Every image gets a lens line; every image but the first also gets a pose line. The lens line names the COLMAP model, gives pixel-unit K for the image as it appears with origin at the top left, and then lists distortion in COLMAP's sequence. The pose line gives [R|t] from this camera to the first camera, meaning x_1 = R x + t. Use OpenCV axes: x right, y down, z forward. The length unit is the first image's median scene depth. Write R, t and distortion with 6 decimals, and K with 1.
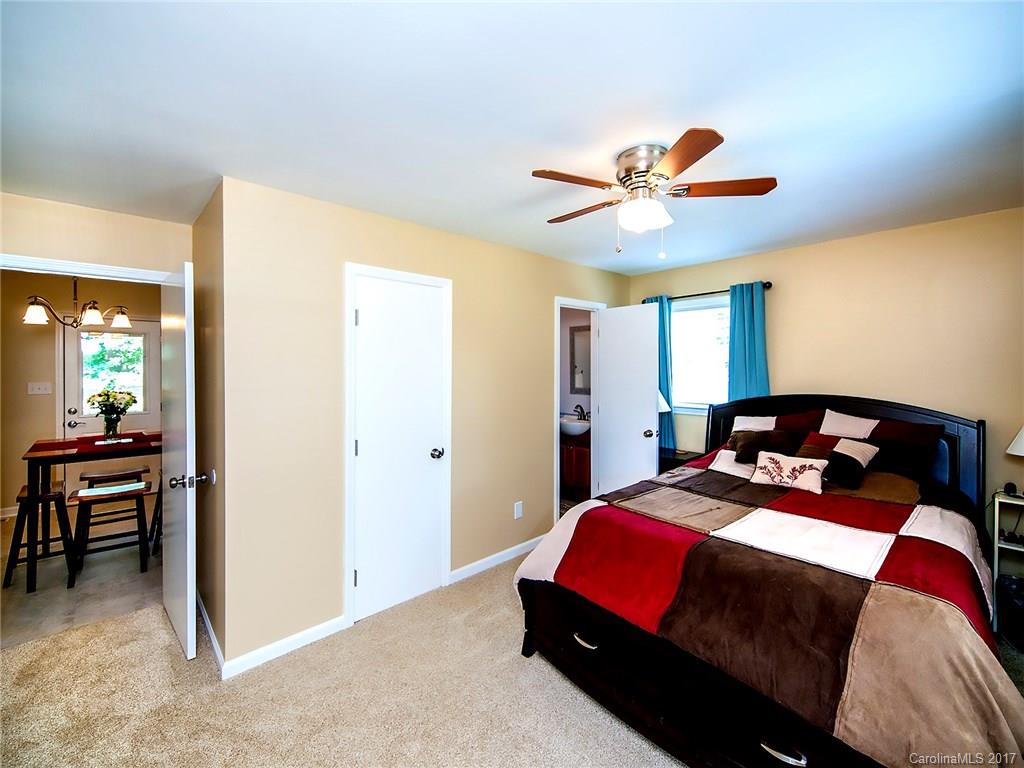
lens RADIAL K [[429.1, 0, 505.0], [0, 429.1, 371.6], [0, 0, 1]] dist [0.000064, -0.010337]
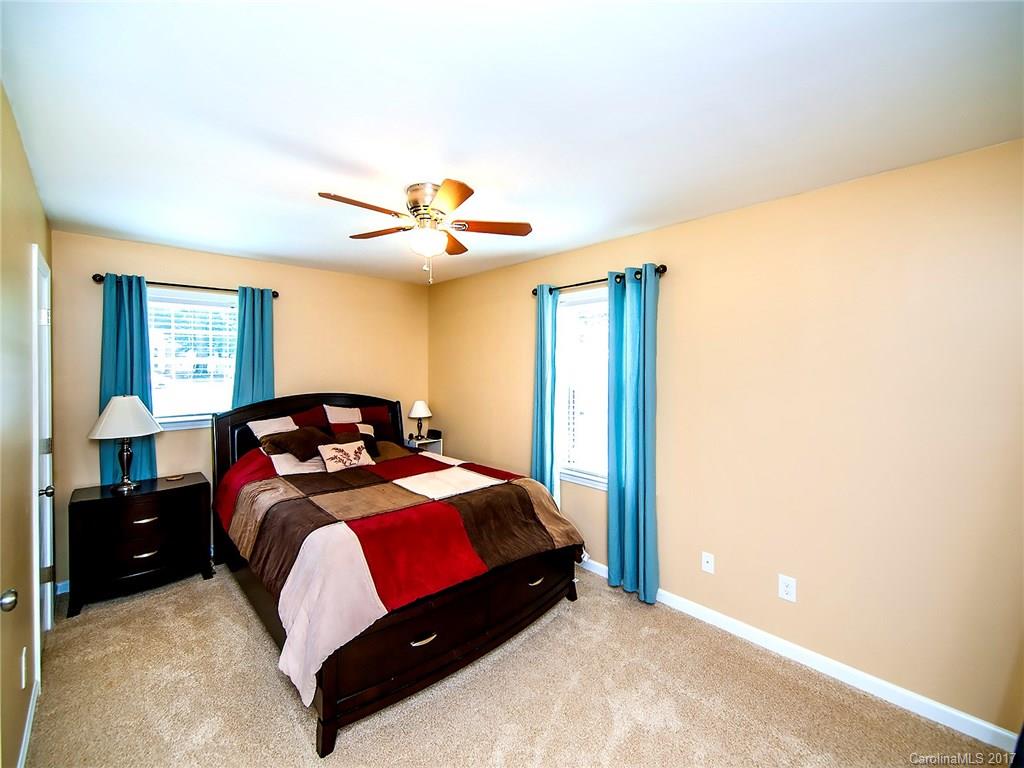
lens RADIAL K [[429.1, 0, 505.0], [0, 429.1, 371.6], [0, 0, 1]] dist [0.000064, -0.010337]
pose [[-0.027421, -0.012244, 0.999549, -0.583264], [0.012421, 0.999844, 0.012588, -0.020344], [-0.999547, 0.012760, -0.027265, 0.568369]]
